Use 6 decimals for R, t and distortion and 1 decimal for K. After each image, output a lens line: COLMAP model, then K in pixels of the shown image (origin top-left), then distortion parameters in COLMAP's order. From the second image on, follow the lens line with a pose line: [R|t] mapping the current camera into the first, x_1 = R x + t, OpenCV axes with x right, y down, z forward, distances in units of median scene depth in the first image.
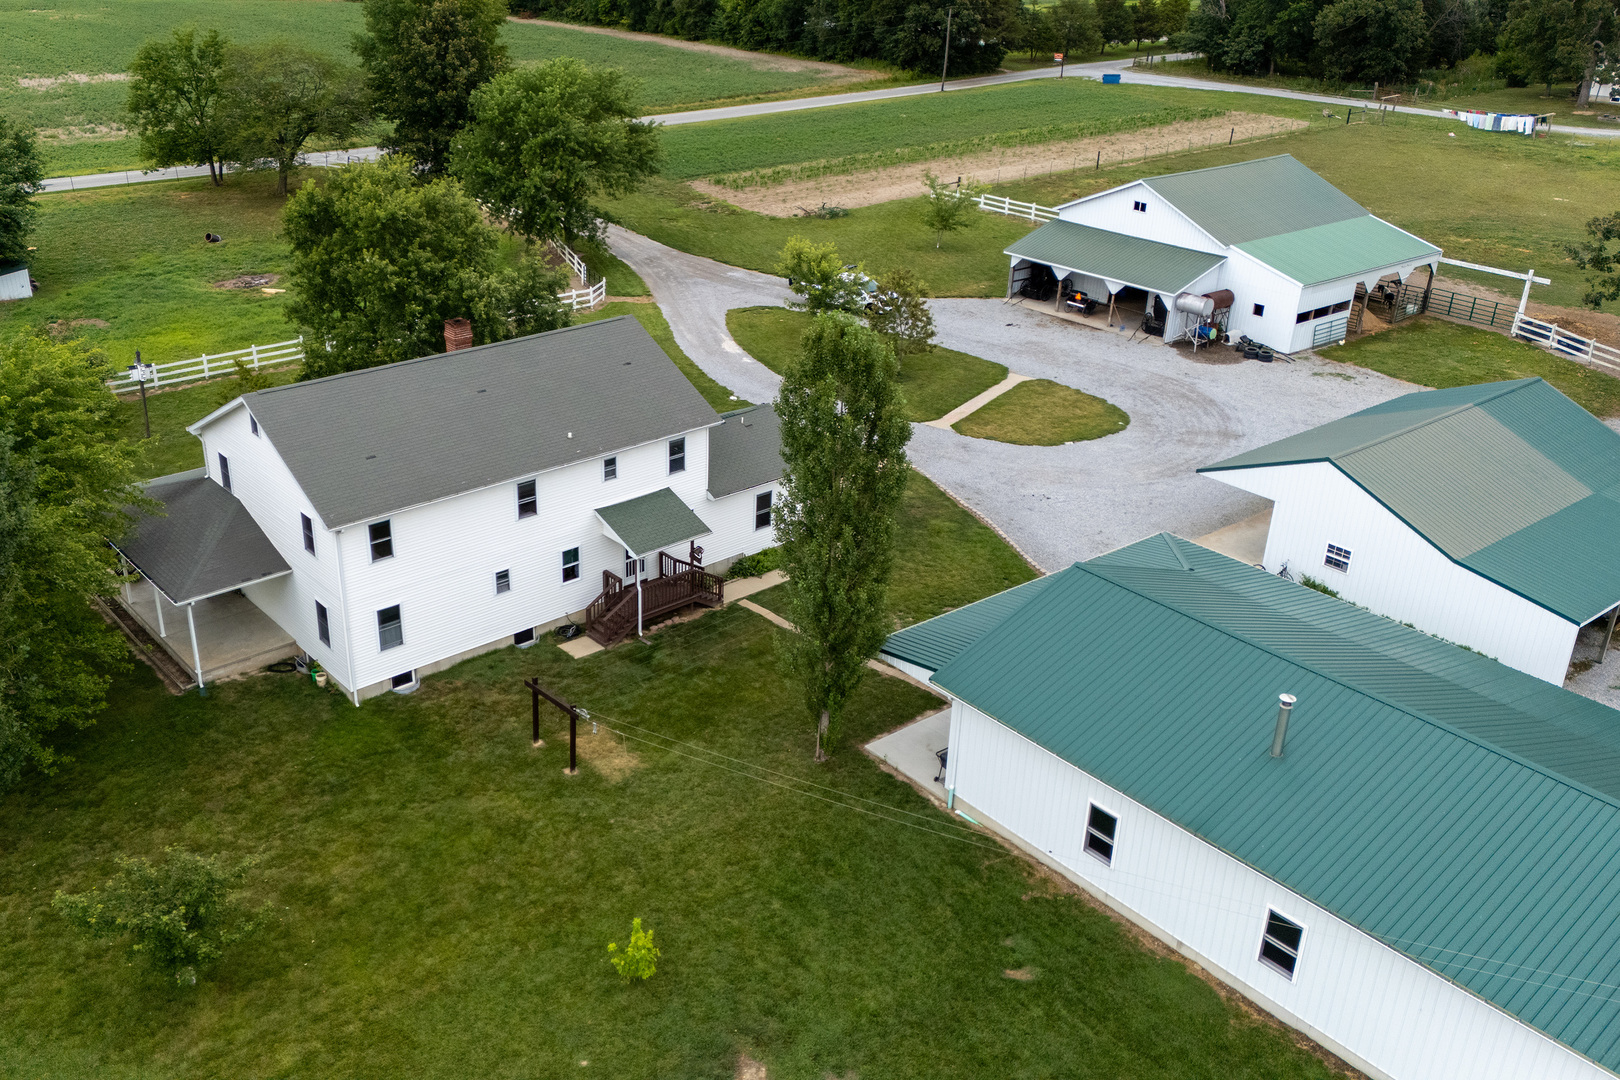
lens RADIAL K [[1365.3, 0, 680.6], [0, 1365.3, 540.4], [0, 0, 1]] dist [0.125675, -0.113648]
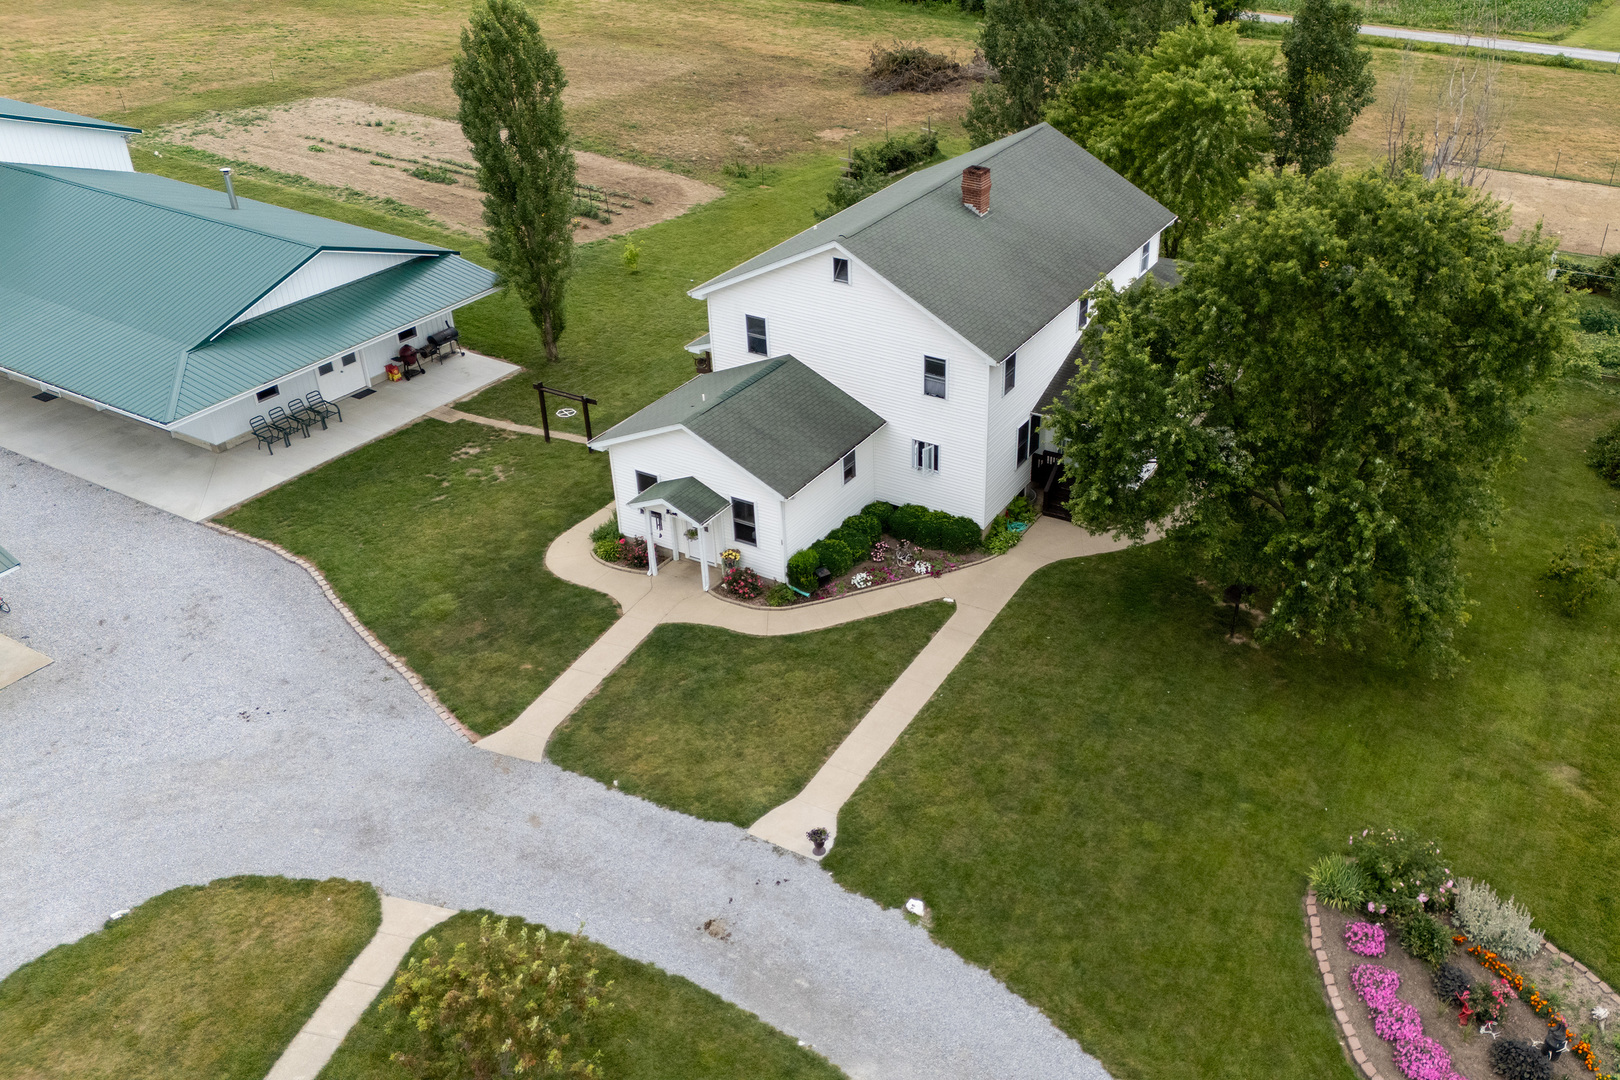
lens RADIAL K [[1411.7, 0, 949.0], [0, 1411.7, 529.6], [0, 0, 1]] dist [0.100476, -0.108037]
pose [[-0.913418, 0.186056, -0.362009, 0.148689], [-0.196087, 0.578239, 0.791953, -0.465589], [0.356676, 0.794369, -0.491691, 1.003495]]
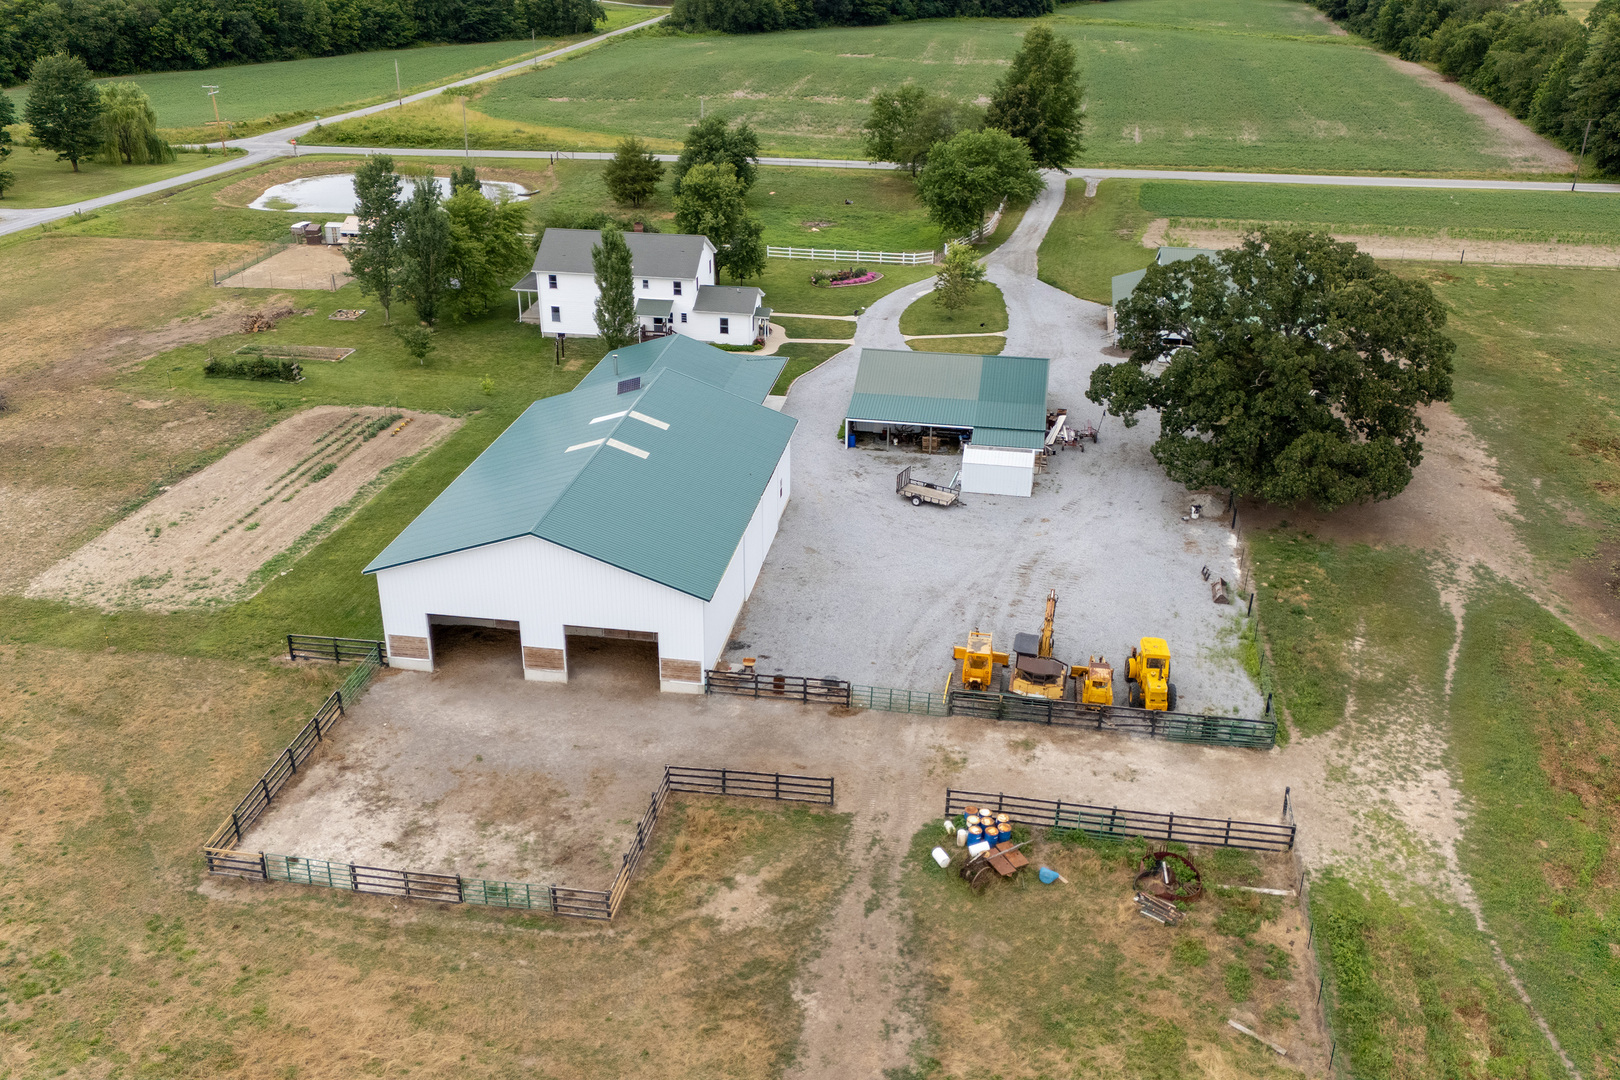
lens RADIAL K [[1392.1, 0, 810.0], [0, 1392.1, 540.0], [0, 0, 1]] dist [0.057997, -0.002600]
pose [[0.692171, 0.312608, -0.650519, 1.247106], [-0.313357, 0.942110, 0.119312, -0.004394], [0.650159, 0.121261, 0.750060, -0.460916]]
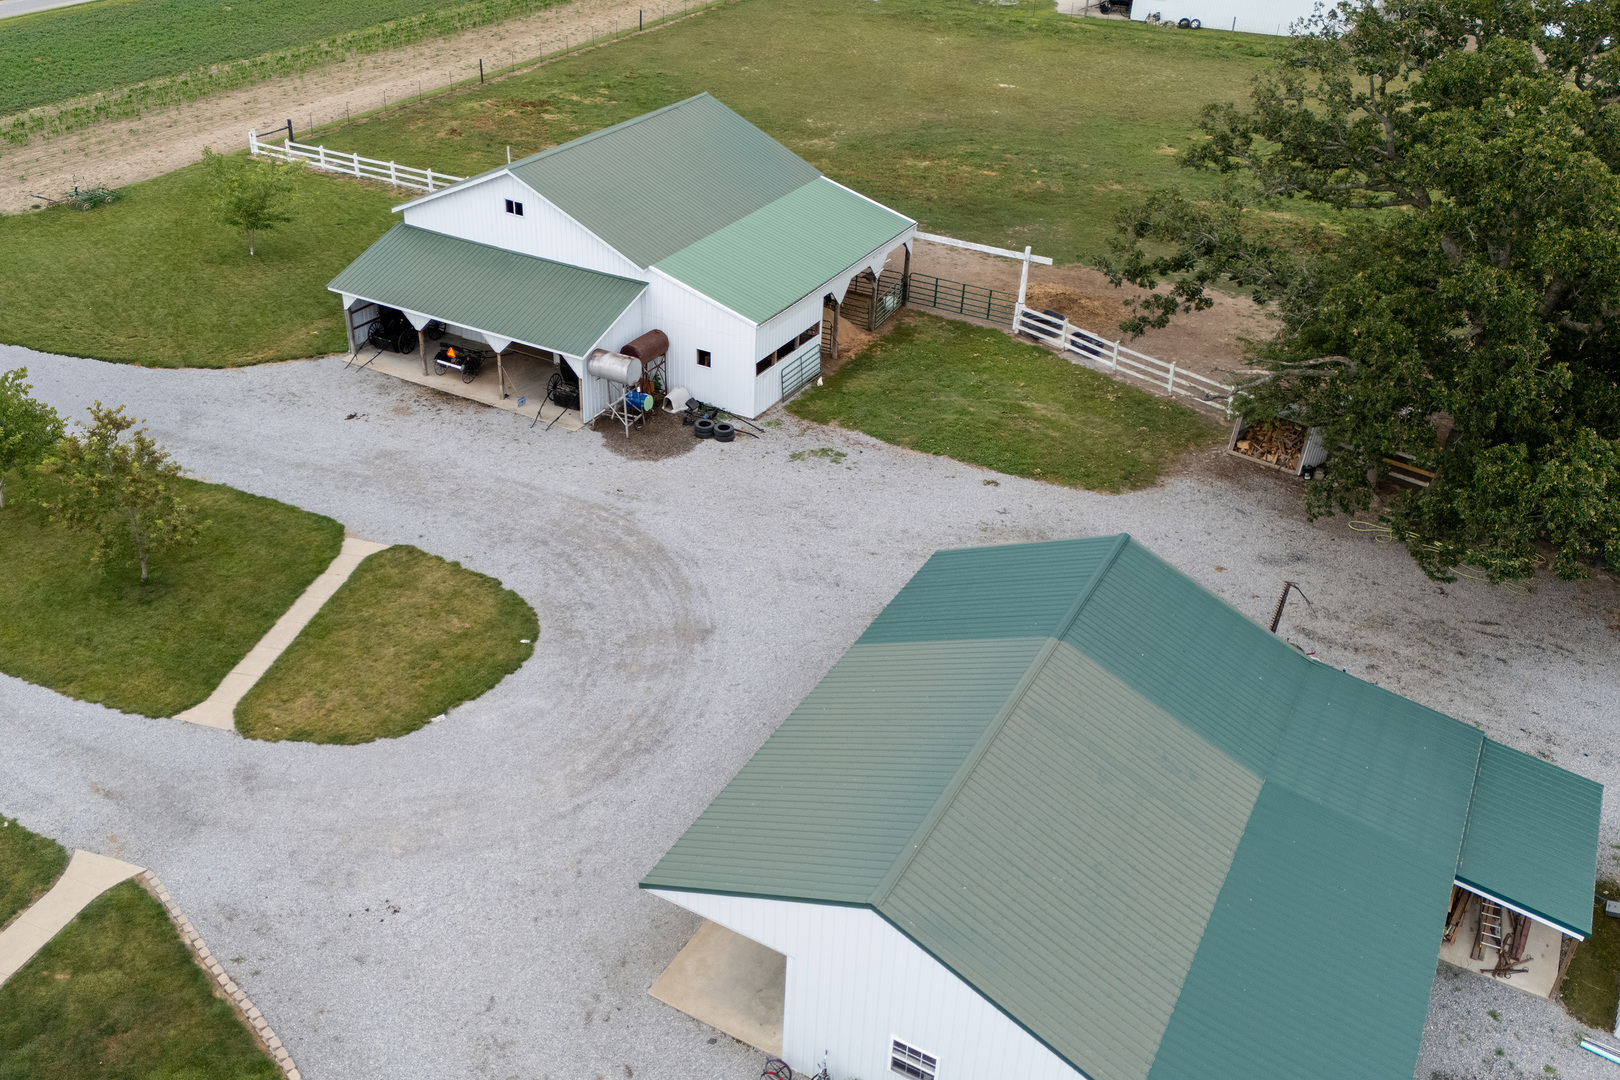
lens RADIAL K [[1391.7, 0, 676.8], [0, 1391.7, 526.9], [0, 0, 1]] dist [0.110648, -0.156765]
pose [[0.929034, -0.190398, 0.317246, 0.167923], [0.159009, 0.979671, 0.122311, -0.165528], [-0.334085, -0.063186, 0.940423, 0.353397]]
